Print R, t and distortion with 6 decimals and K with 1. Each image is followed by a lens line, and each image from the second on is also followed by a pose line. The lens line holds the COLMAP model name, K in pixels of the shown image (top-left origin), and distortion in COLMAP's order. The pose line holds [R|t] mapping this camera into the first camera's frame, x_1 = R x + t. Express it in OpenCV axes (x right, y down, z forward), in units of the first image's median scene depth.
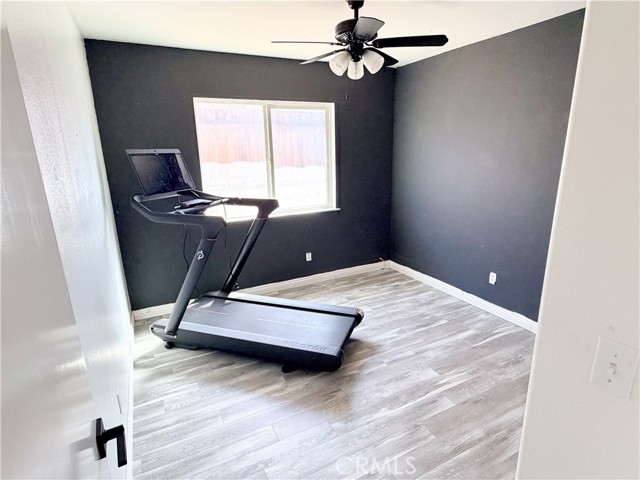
lens RADIAL K [[347.1, 0, 319.6], [0, 347.1, 239.6], [0, 0, 1]] dist [0.005130, -0.000079]
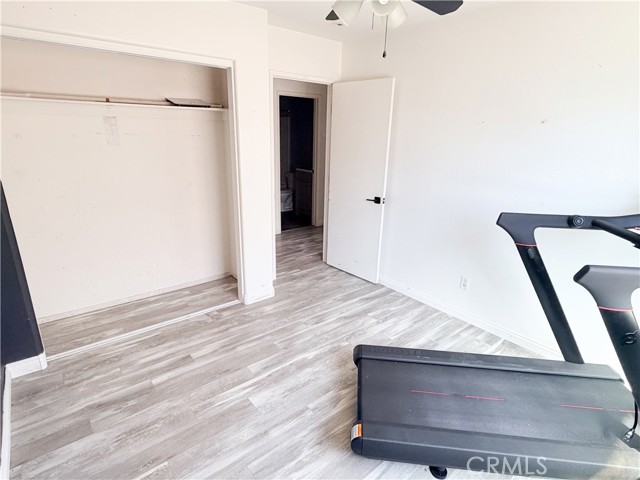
lens RADIAL K [[347.1, 0, 316.1], [0, 347.1, 239.1], [0, 0, 1]] dist [0.005130, -0.000079]
pose [[-0.978040, 0.062872, -0.198711, 0.349960], [-0.054536, 0.842998, 0.535145, -0.447008], [0.201158, 0.534230, -0.821057, 1.640520]]
